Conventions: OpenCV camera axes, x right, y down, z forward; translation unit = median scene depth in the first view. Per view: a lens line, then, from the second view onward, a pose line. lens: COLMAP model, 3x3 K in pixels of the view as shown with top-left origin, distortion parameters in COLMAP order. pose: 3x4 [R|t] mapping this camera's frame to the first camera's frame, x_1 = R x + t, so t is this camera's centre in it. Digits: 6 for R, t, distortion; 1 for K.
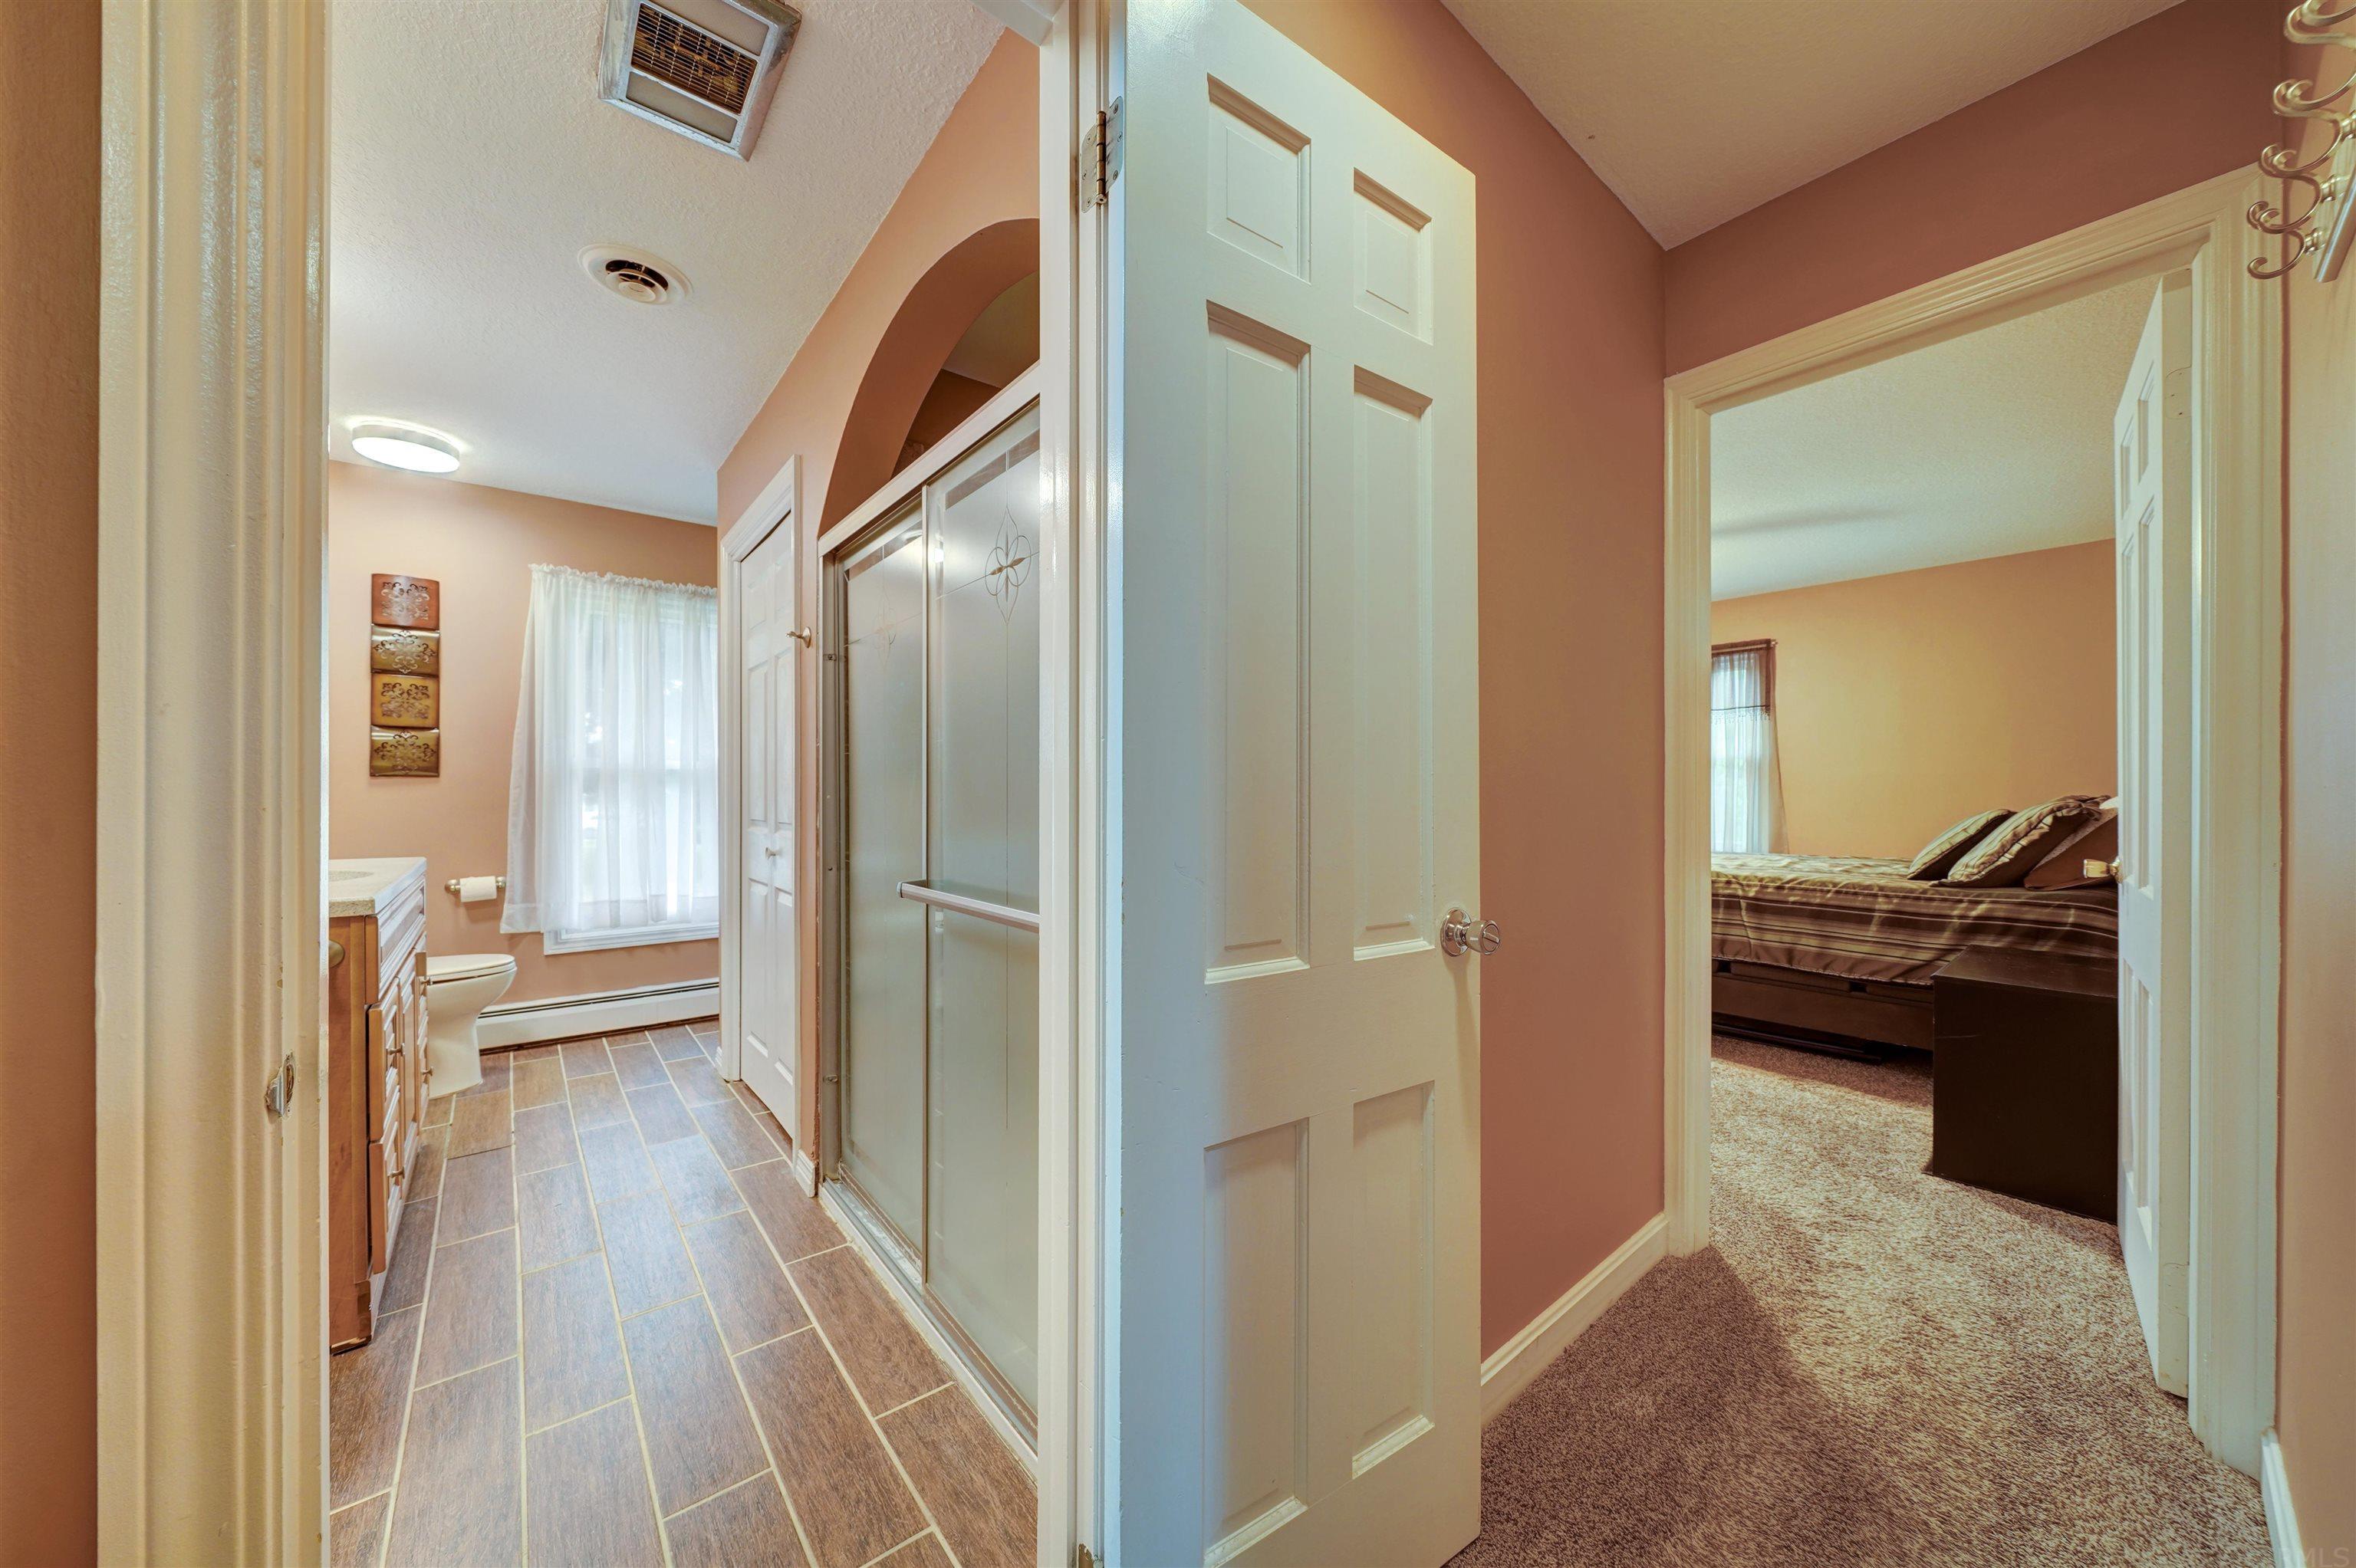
lens RADIAL K [[812.1, 0, 1186.5], [0, 812.1, 791.7], [0, 0, 1]] dist [-0.002841, -0.000034]
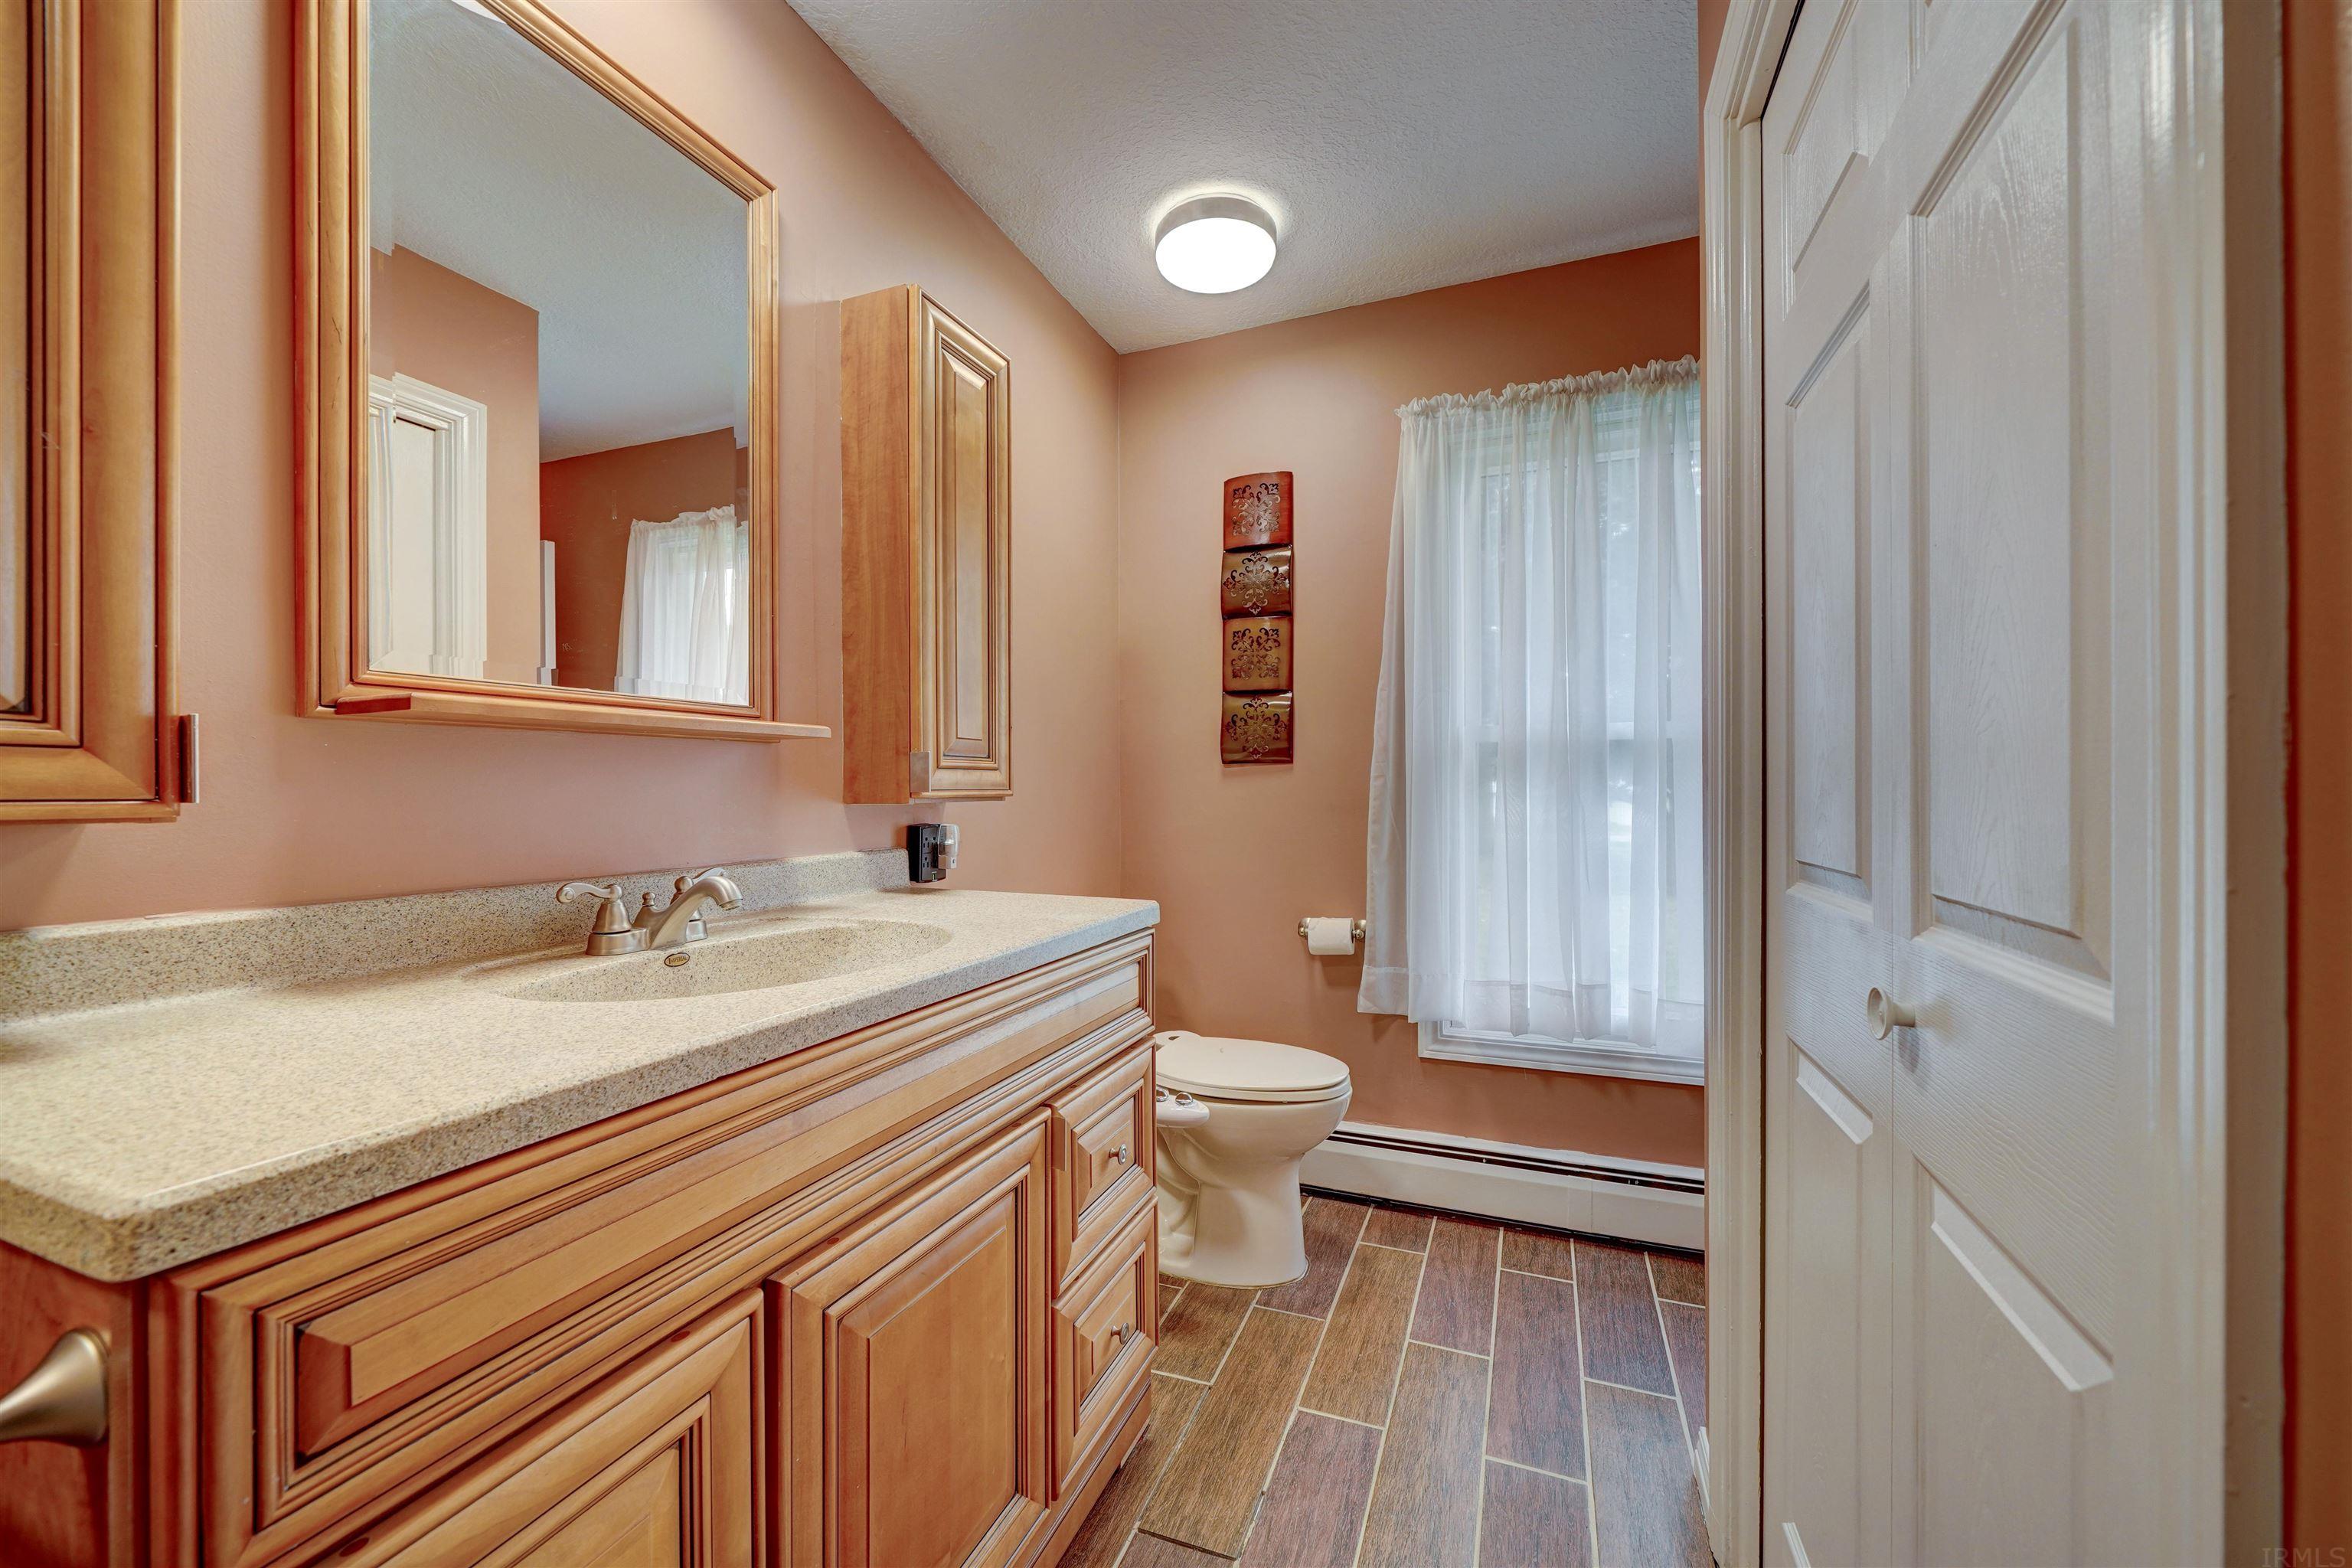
lens RADIAL K [[902.5, 0, 1179.7], [0, 902.5, 791.0], [0, 0, 1]] dist [0.000918, 0.000001]
pose [[0.477633, -0.002899, -0.878555, -0.349552], [0.001400, 0.999996, -0.002539, 0.008229], [0.878559, -0.000017, 0.477635, 0.633294]]
